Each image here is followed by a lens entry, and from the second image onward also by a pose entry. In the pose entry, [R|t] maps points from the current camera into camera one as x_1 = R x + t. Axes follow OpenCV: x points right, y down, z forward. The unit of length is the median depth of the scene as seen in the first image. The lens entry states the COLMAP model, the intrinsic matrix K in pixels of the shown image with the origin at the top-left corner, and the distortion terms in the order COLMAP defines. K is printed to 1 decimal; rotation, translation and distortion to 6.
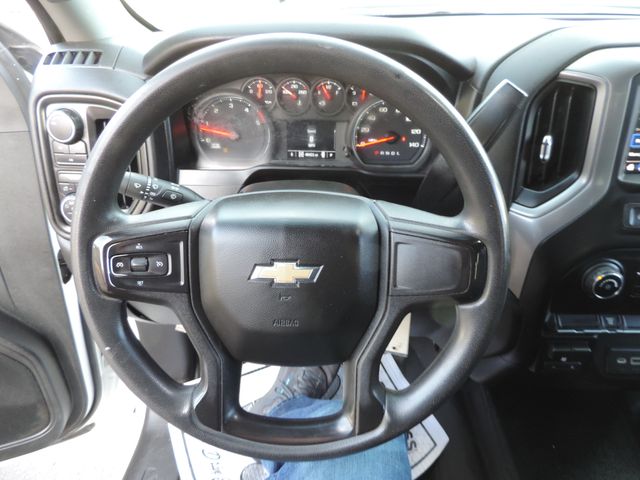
lens RADIAL K [[392.1, 0, 320.0], [0, 392.1, 240.0], [0, 0, 1]] dist [0.002330, 0.001294]
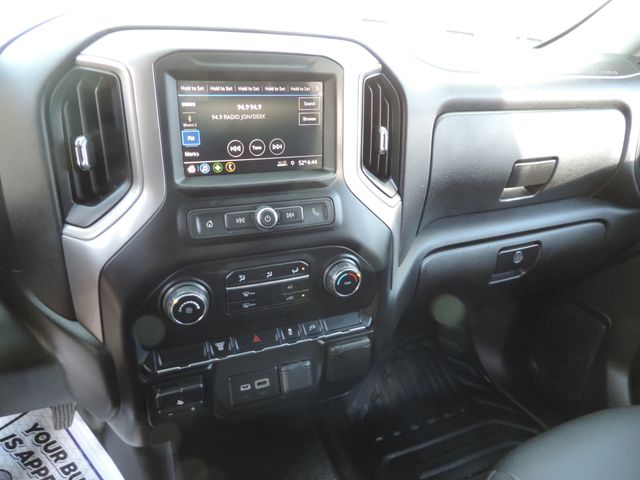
lens RADIAL K [[455.5, 0, 320.0], [0, 455.5, 240.0], [0, 0, 1]] dist [-0.006368, -0.002237]
pose [[0.919110, -0.127806, 0.372697, 0.599699], [0.136320, 0.990659, 0.003540, 0.002259], [-0.369668, 0.047552, 0.927946, -0.015300]]
